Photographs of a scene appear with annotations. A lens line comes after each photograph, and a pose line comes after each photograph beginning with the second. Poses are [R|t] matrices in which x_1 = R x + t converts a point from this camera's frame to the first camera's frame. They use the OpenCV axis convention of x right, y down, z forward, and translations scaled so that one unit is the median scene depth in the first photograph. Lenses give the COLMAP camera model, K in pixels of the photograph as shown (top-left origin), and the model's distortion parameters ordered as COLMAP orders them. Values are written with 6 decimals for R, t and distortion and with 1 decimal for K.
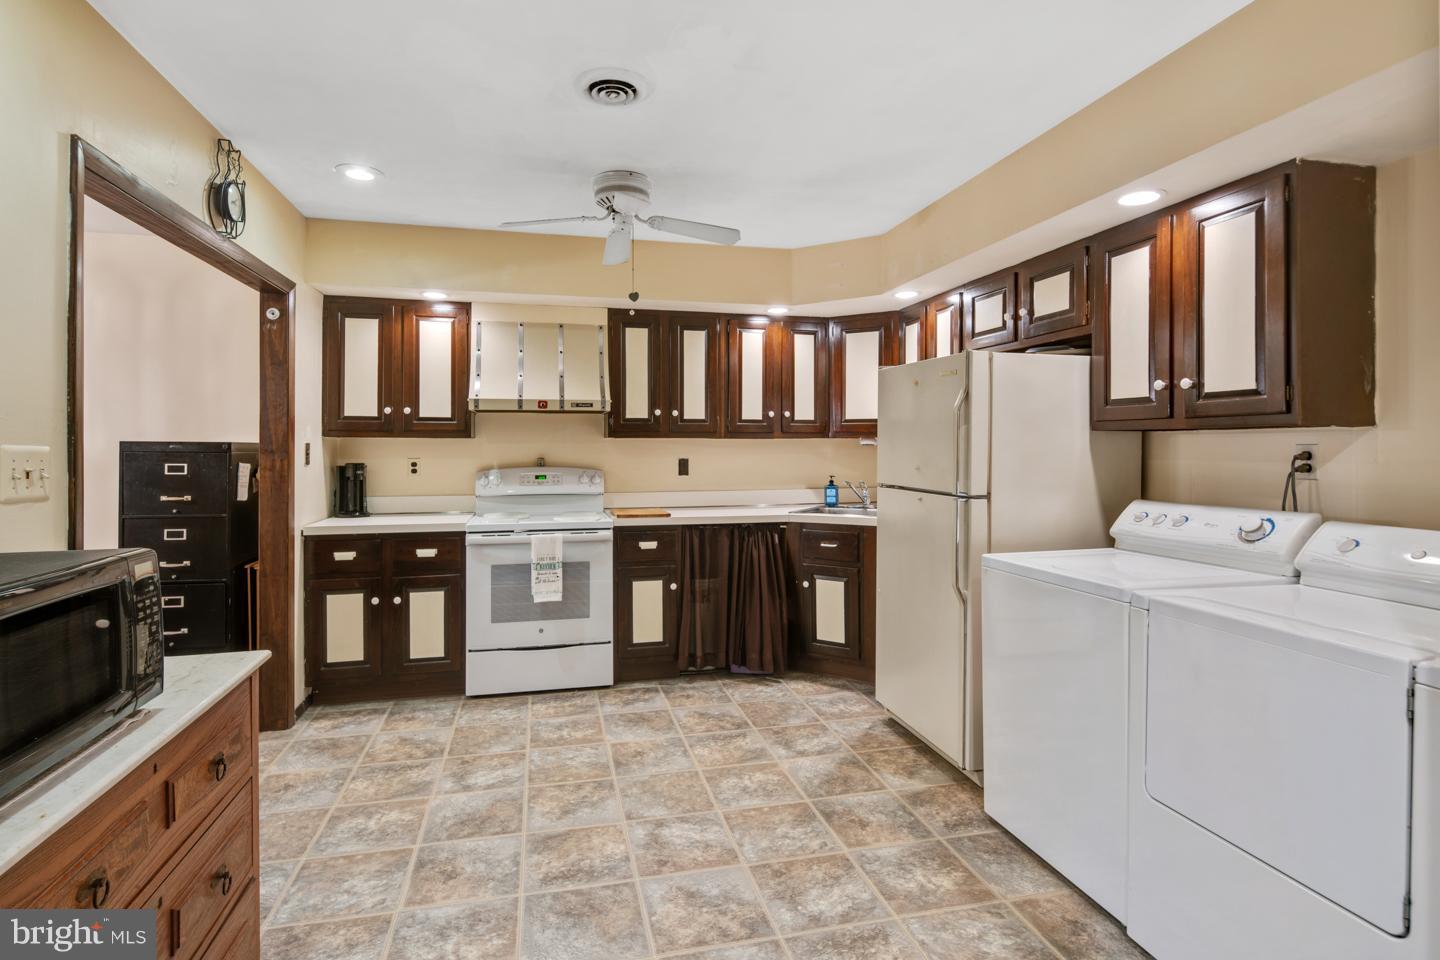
lens RADIAL K [[703.8, 0, 694.0], [0, 703.8, 446.6], [0, 0, 1]] dist [0.001809, -0.001051]
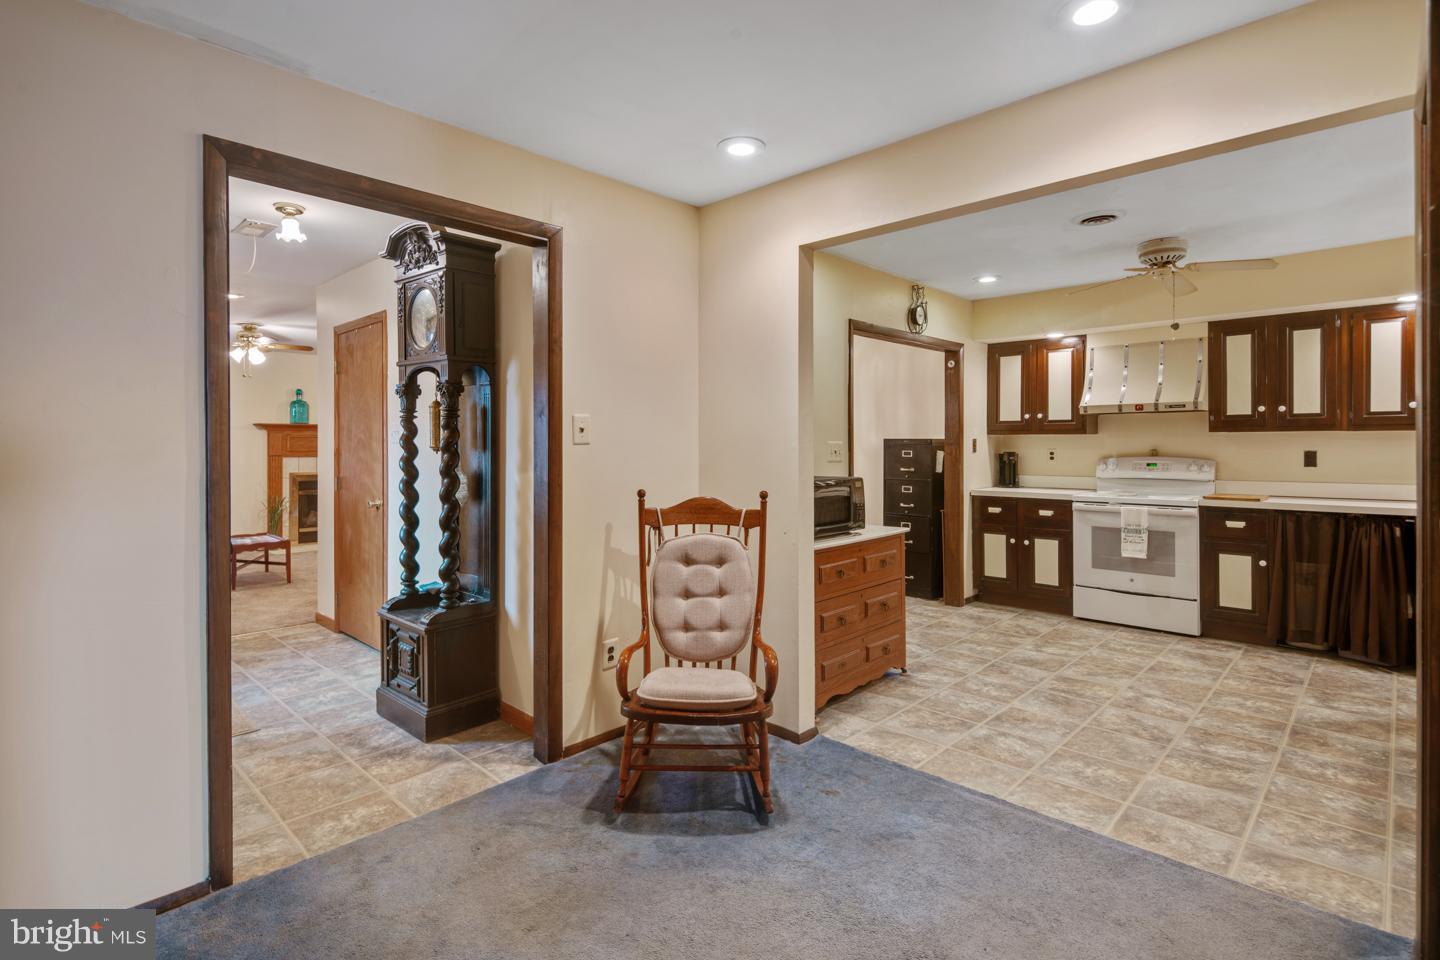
lens RADIAL K [[704.7, 0, 711.5], [0, 704.7, 444.3], [0, 0, 1]] dist [0.000366, -0.001403]
pose [[0.550390, -0.000370, -0.834907, 0.455844], [0.004778, 0.999985, 0.002707, 0.000427], [0.834894, -0.005479, 0.550384, -0.384895]]
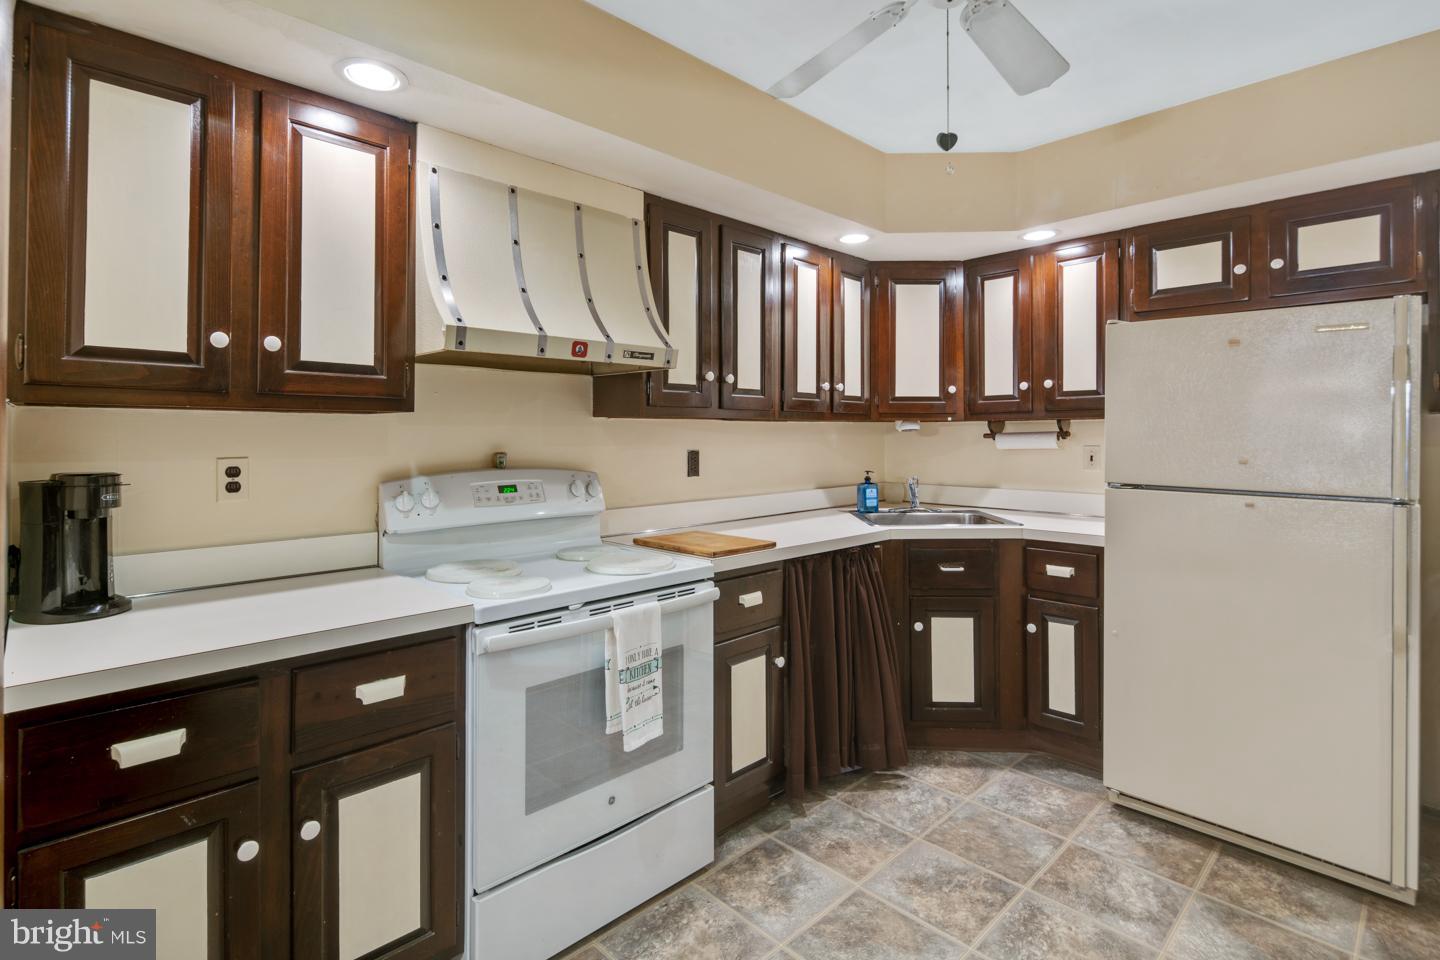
lens RADIAL K [[697.0, 0, 694.2], [0, 697.0, 428.9], [0, 0, 1]] dist [0.000530, -0.001586]
pose [[0.863018, 0.003611, 0.505161, -0.423066], [0.001501, 0.999952, -0.009711, 0.003877], [-0.505171, 0.009139, 0.862971, 0.550842]]
